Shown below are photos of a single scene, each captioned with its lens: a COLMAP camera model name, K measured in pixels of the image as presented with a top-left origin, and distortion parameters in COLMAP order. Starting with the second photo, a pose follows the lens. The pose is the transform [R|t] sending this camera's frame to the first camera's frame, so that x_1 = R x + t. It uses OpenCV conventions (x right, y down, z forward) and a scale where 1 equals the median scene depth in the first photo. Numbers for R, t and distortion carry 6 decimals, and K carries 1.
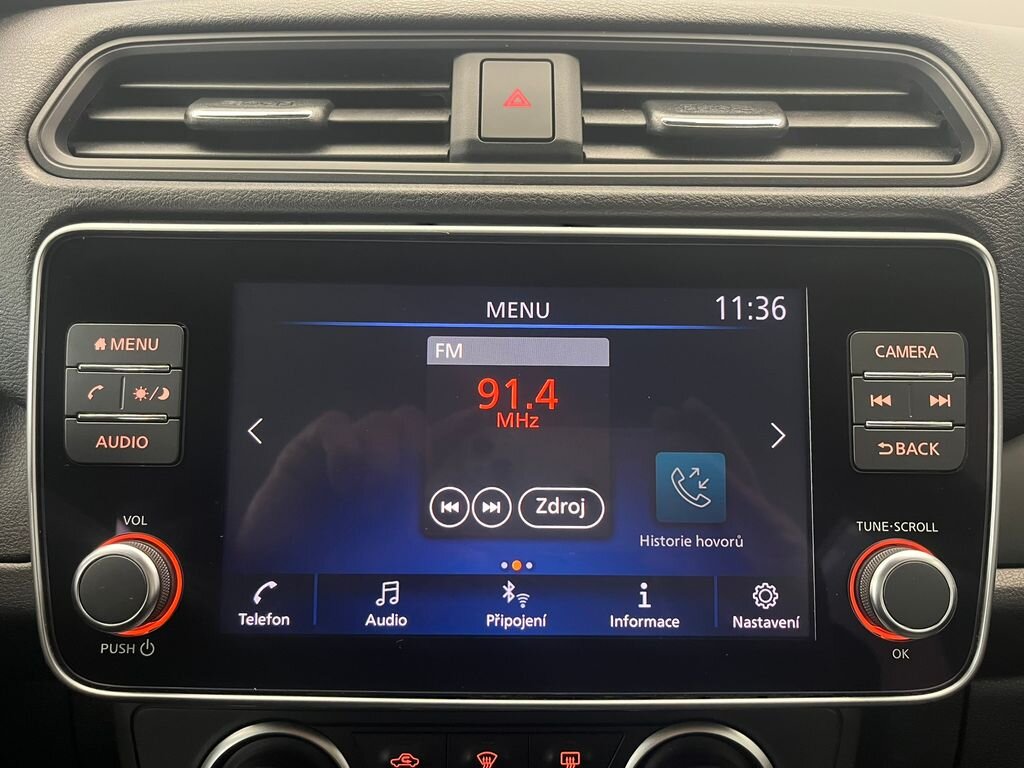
lens RADIAL K [[824.0, 0, 516.0], [0, 824.0, 349.1], [0, 0, 1]] dist [0.038199, -0.075102]
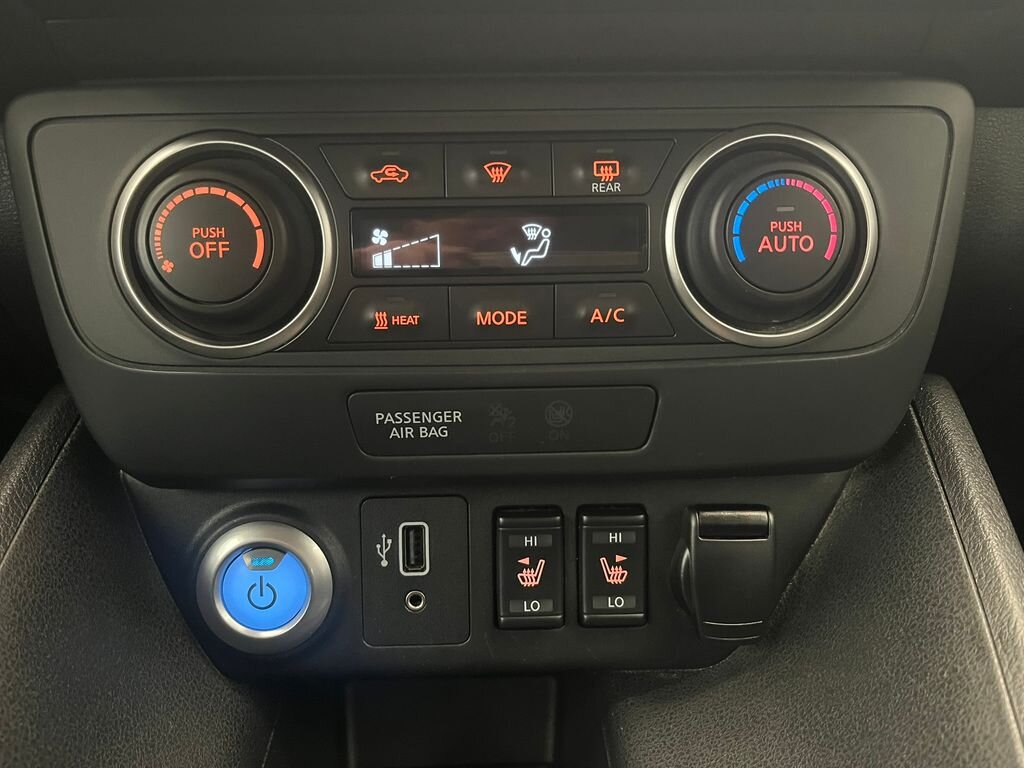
lens RADIAL K [[824.0, 0, 511.0], [0, 824.0, 356.0], [0, 0, 1]] dist [0.038199, -0.075102]
pose [[0.999437, -0.030029, 0.014934, -0.043530], [0.029586, 0.999140, 0.029067, 0.716459], [-0.015794, -0.028609, 0.999466, 0.263116]]
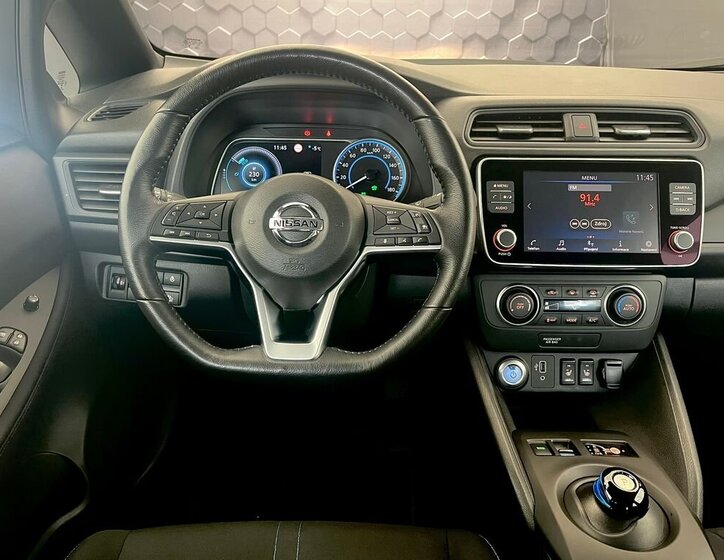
lens RADIAL K [[611.9, 0, 350.4], [0, 611.9, 261.6], [0, 0, 1]] dist [0.042388, -0.080036]
pose [[0.999998, -0.000258, -0.002005, -1.221340], [0.000302, 0.999763, 0.021789, 0.312695], [0.001999, -0.021789, 0.999761, -2.167644]]
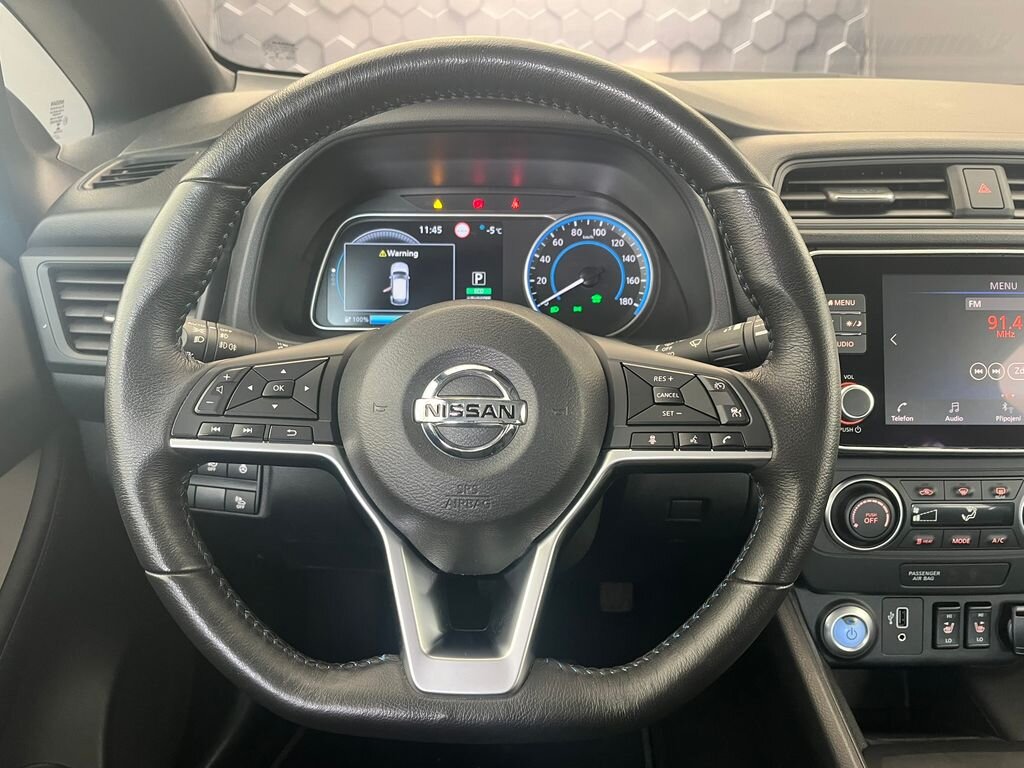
lens RADIAL K [[824.0, 0, 515.6], [0, 824.0, 375.4], [0, 0, 1]] dist [0.038199, -0.075102]
pose [[0.999917, -0.010430, -0.007626, -1.342068], [0.010787, 0.998773, 0.048339, 0.074831], [0.007113, -0.048417, 0.998802, -1.317887]]
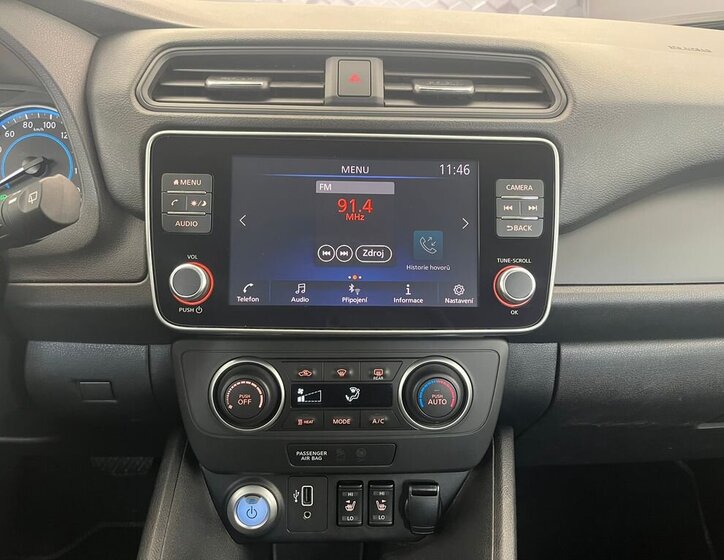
lens RADIAL K [[611.9, 0, 375.1], [0, 611.9, 273.3], [0, 0, 1]] dist [0.042388, -0.080036]
pose [[0.999321, -0.000966, 0.036838, -0.005407], [0.000217, 0.999793, 0.020348, 0.209754], [-0.036850, -0.020326, 0.999114, -0.736617]]
